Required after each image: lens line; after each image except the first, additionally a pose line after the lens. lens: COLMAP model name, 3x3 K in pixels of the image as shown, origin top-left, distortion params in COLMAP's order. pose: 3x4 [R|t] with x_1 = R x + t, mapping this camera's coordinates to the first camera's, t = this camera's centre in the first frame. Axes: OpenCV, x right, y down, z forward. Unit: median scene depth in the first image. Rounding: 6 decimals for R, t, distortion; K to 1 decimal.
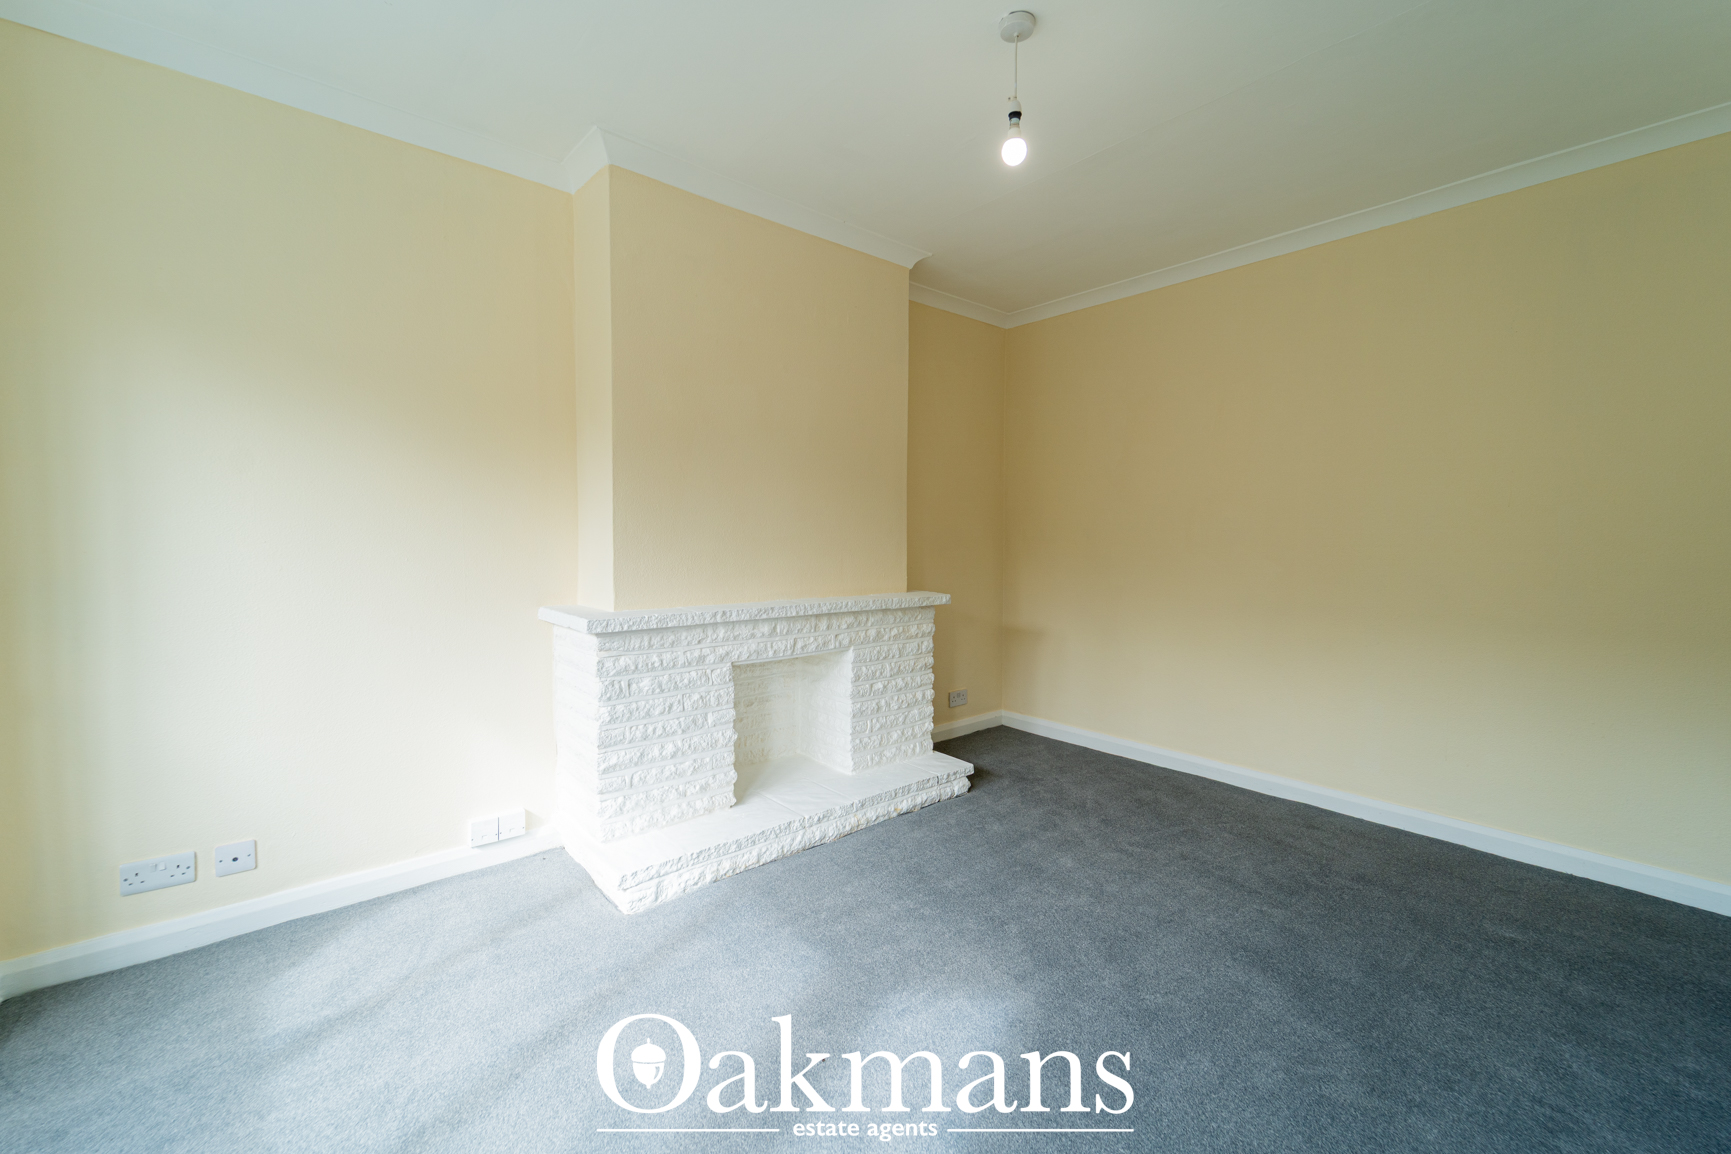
lens RADIAL K [[698.6, 0, 879.7], [0, 698.6, 571.1], [0, 0, 1]] dist [0.000767, -0.000311]
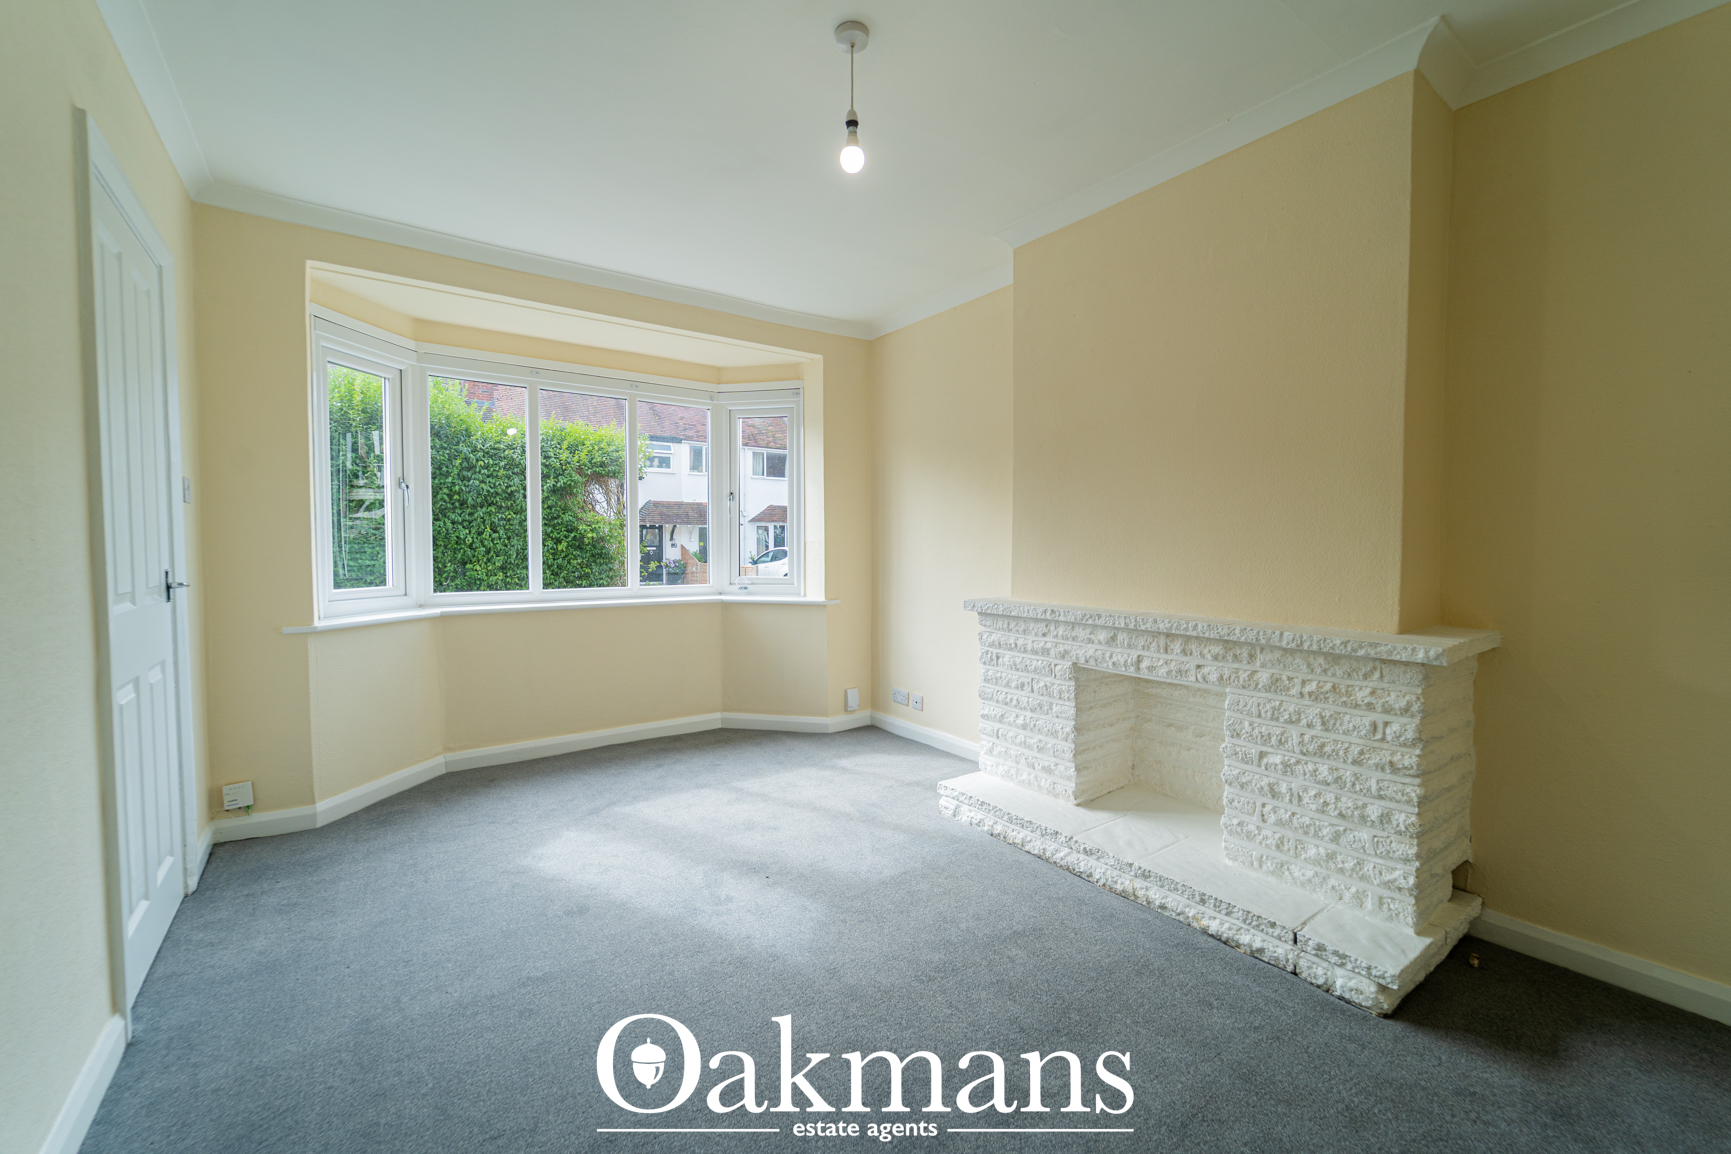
lens RADIAL K [[709.9, 0, 860.9], [0, 709.9, 567.1], [0, 0, 1]] dist [0.006350, -0.003418]
pose [[-0.105277, 0.029143, -0.994016, 0.850916], [-0.048007, 0.998256, 0.034352, -0.029329], [0.993283, 0.051336, -0.103695, 0.787899]]
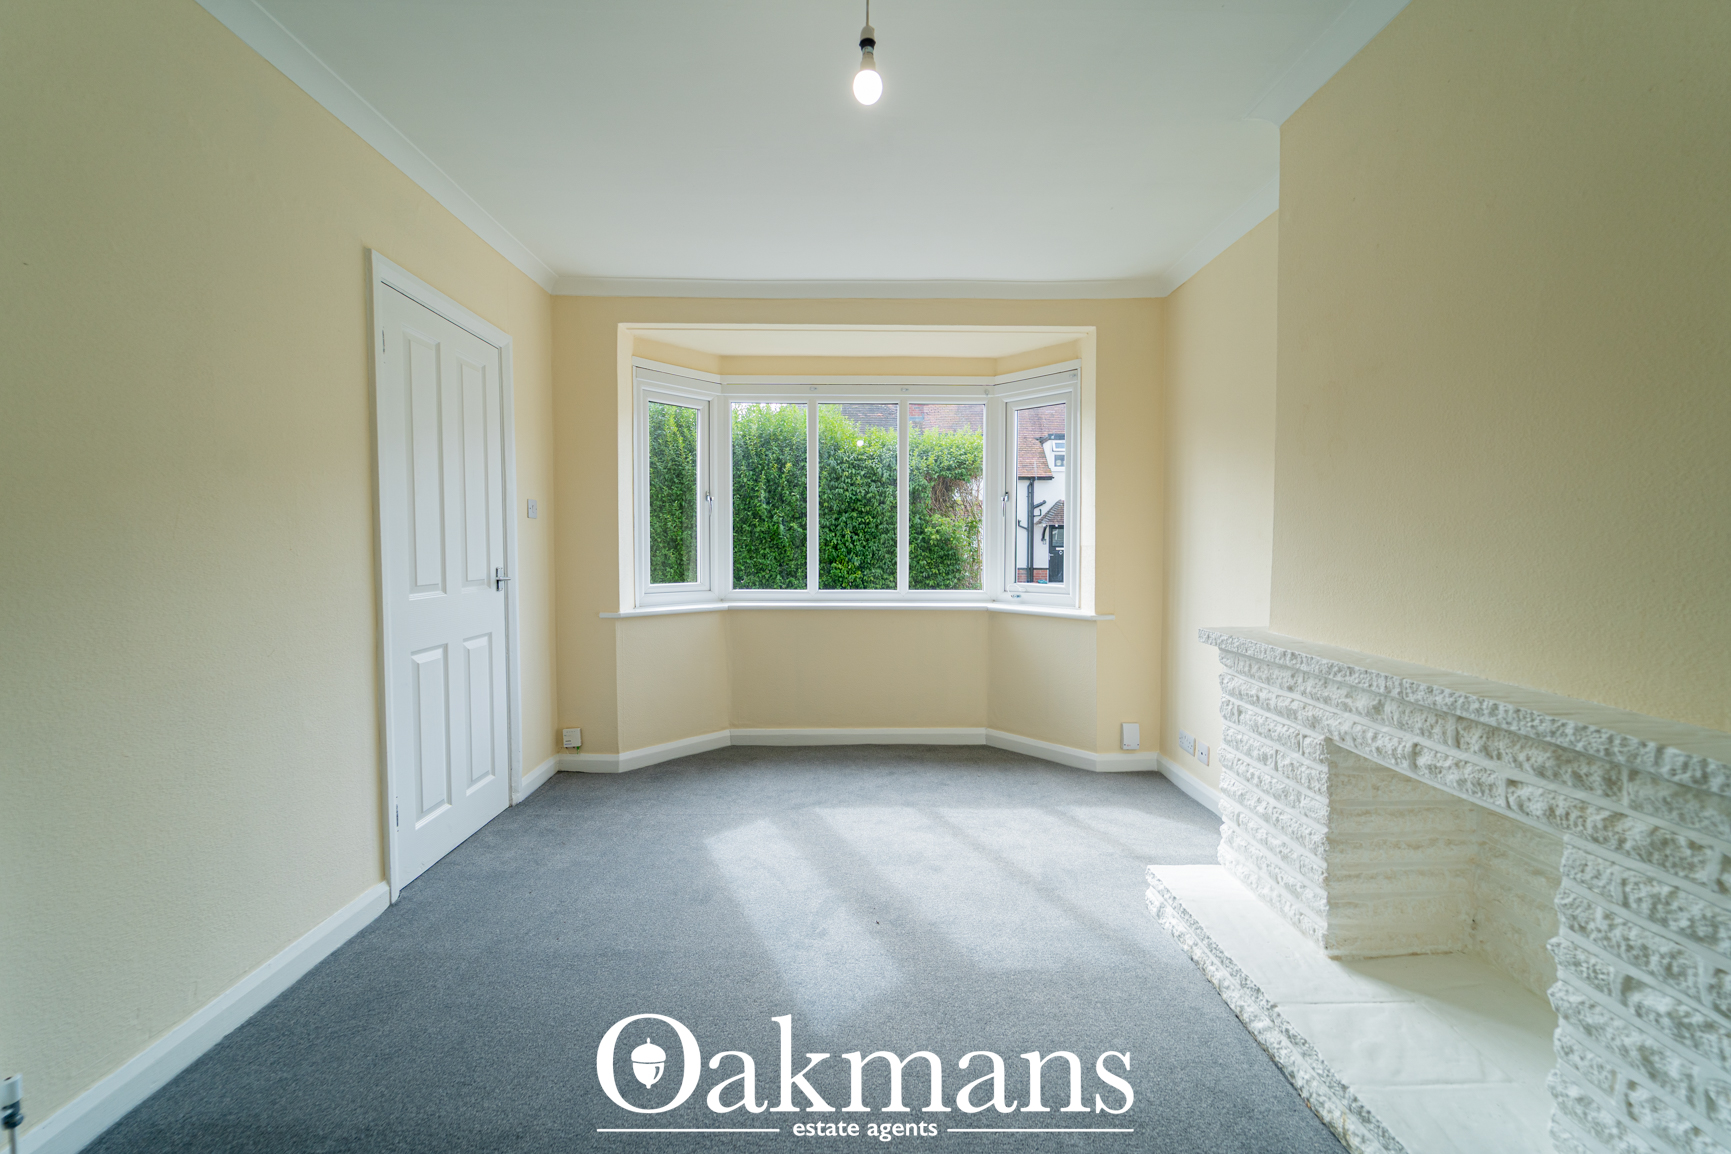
lens RADIAL K [[709.9, 0, 860.9], [0, 709.9, 567.1], [0, 0, 1]] dist [0.006350, -0.003418]
pose [[-0.654726, 0.021758, -0.755553, 0.585784], [-0.039581, 0.997227, 0.063017, -0.055095], [0.754829, 0.071165, -0.652049, 1.091213]]
